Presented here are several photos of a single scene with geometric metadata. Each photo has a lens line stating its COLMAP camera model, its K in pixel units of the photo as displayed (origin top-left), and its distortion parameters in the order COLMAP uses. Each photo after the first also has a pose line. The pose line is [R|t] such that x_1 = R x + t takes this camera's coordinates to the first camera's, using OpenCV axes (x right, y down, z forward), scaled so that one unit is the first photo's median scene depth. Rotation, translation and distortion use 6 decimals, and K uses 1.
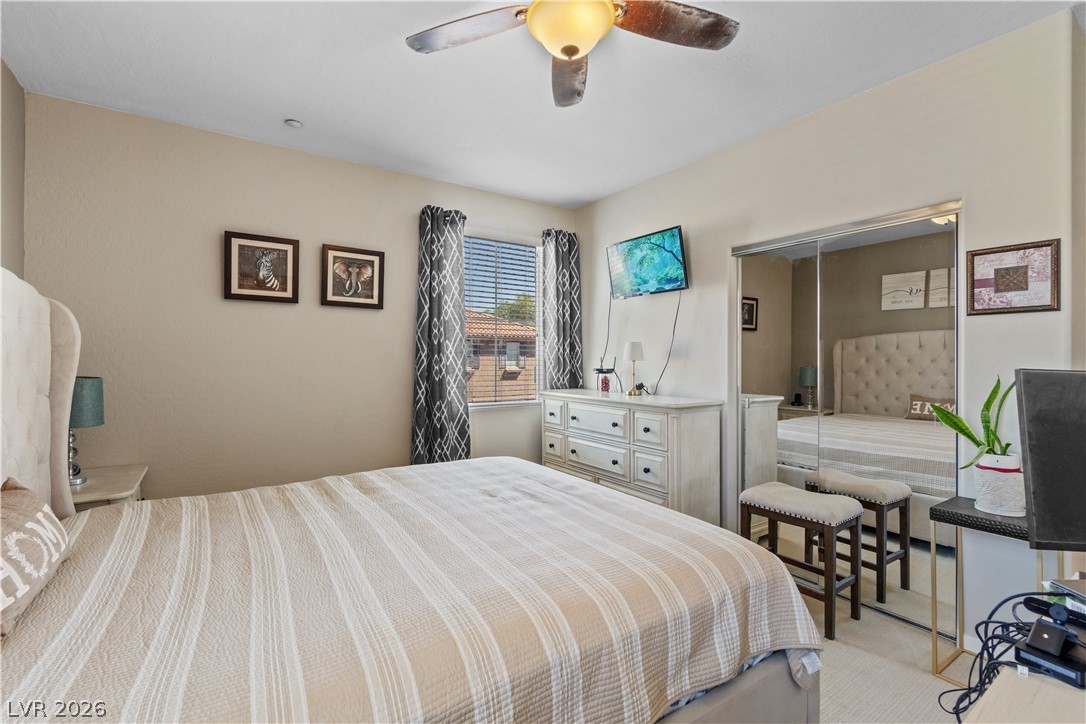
lens RADIAL K [[476.4, 0, 537.1], [0, 476.4, 360.0], [0, 0, 1]] dist [-0.002223, -0.000001]
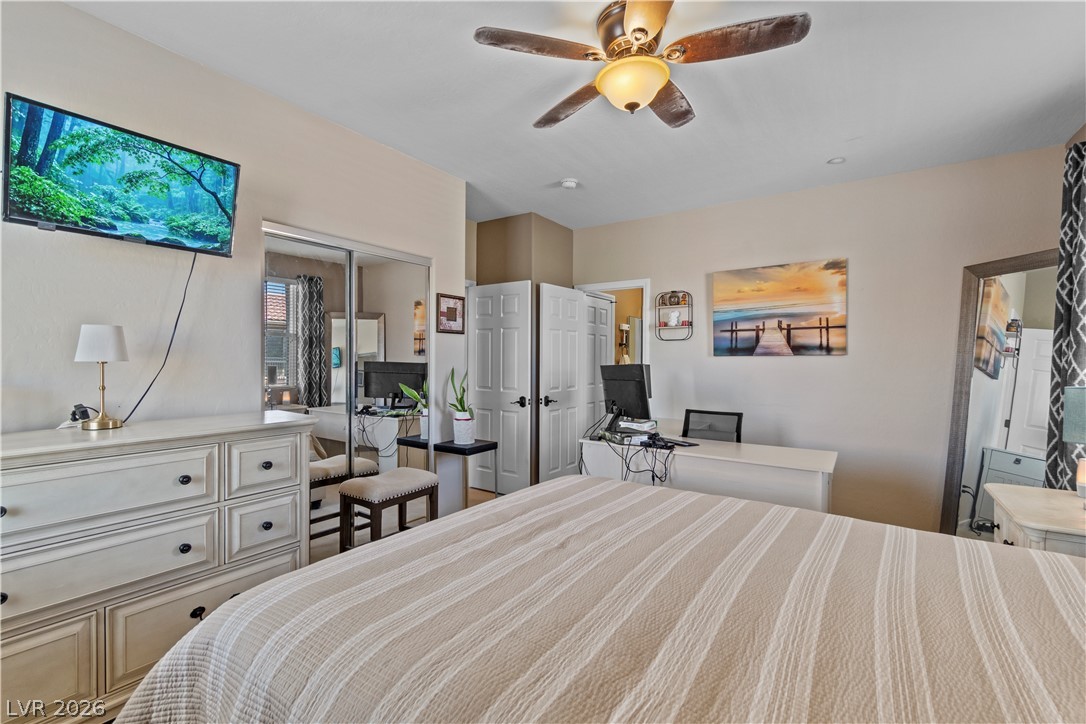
lens RADIAL K [[476.4, 0, 537.1], [0, 476.4, 360.0], [0, 0, 1]] dist [-0.002223, -0.000001]
pose [[-0.353542, -0.007200, 0.935391, -0.756438], [-0.004735, 0.999971, 0.005907, -0.009185], [-0.935407, -0.002341, -0.353565, 1.269637]]
